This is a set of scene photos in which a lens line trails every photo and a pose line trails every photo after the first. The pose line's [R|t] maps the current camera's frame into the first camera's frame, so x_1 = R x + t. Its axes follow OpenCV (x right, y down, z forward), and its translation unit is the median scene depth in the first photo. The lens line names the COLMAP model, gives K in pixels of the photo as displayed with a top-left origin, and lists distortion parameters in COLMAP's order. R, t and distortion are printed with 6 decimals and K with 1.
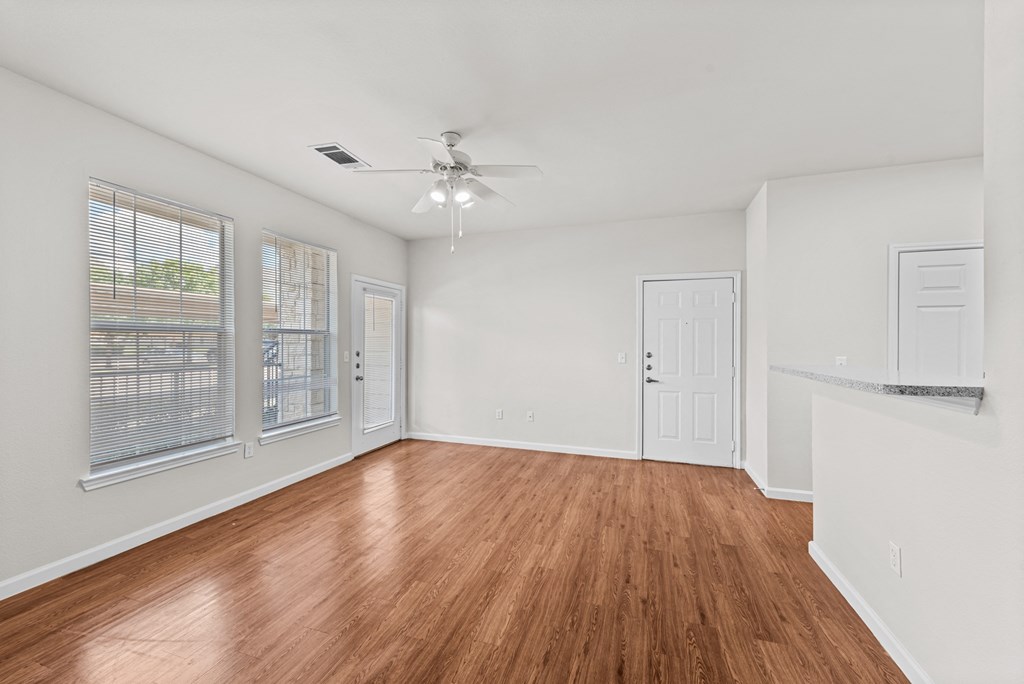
lens RADIAL K [[398.9, 0, 511.4], [0, 398.9, 345.9], [0, 0, 1]] dist [0.002703, -0.000716]
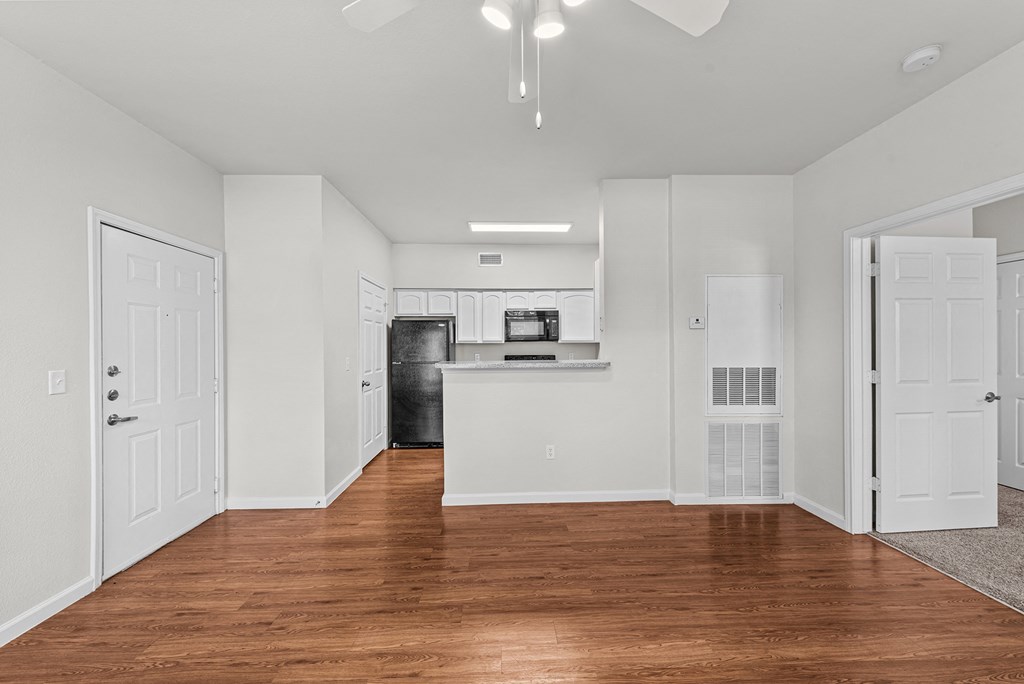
lens RADIAL K [[398.9, 0, 511.4], [0, 398.9, 345.9], [0, 0, 1]] dist [0.002703, -0.000716]
pose [[-0.350313, -0.001565, 0.936632, -0.485296], [0.012792, 0.999897, 0.006455, -0.009505], [-0.936545, 0.014242, -0.350257, 1.076880]]
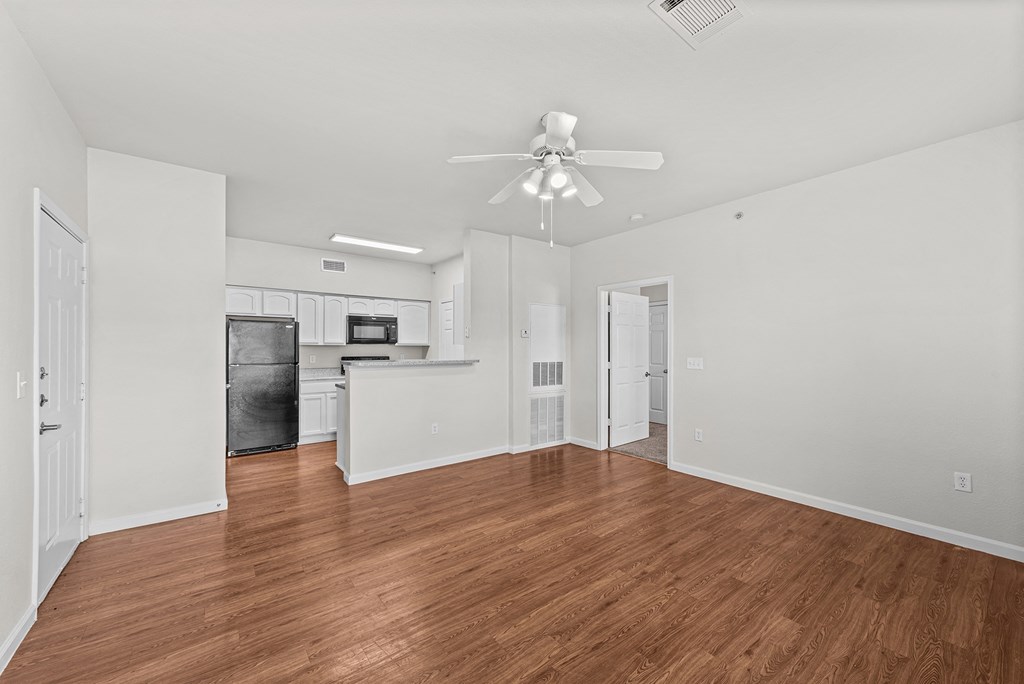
lens RADIAL K [[398.9, 0, 511.4], [0, 398.9, 345.9], [0, 0, 1]] dist [0.002703, -0.000716]
pose [[-0.827896, -0.000808, 0.560882, -0.536290], [0.001349, 0.999993, 0.003432, -0.013083], [-0.560881, 0.003598, -0.827889, 1.657729]]
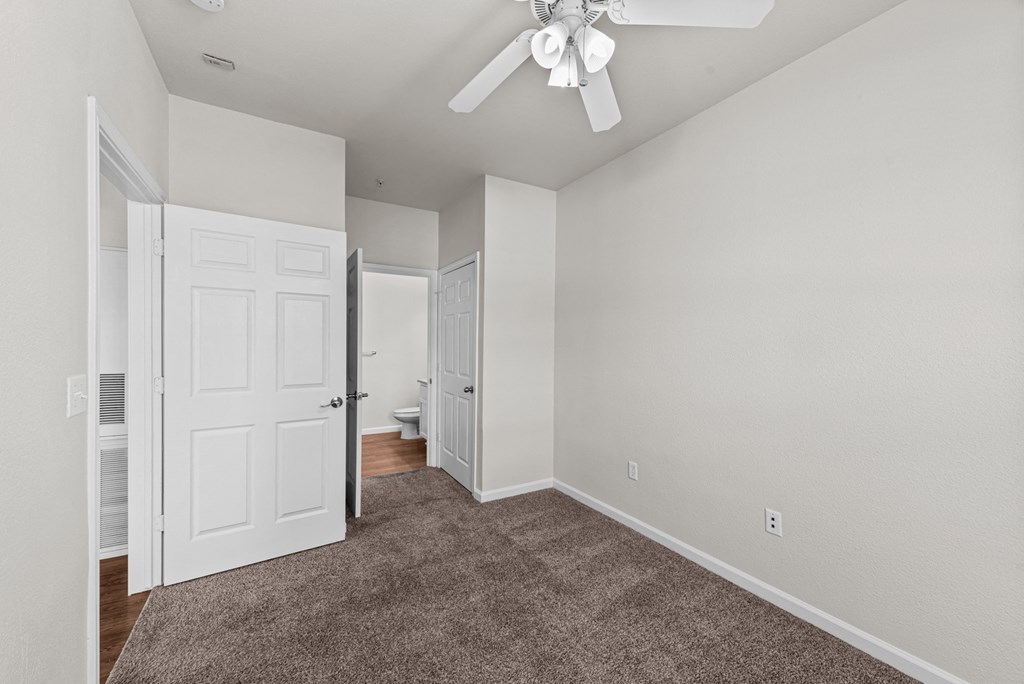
lens RADIAL K [[398.9, 0, 511.4], [0, 398.9, 345.9], [0, 0, 1]] dist [0.002703, -0.000716]
pose [[-0.756222, -0.010664, 0.654228, -0.859387], [-0.004059, 0.999924, 0.011608, -0.002420], [-0.654302, 0.006122, -0.756209, 0.086274]]
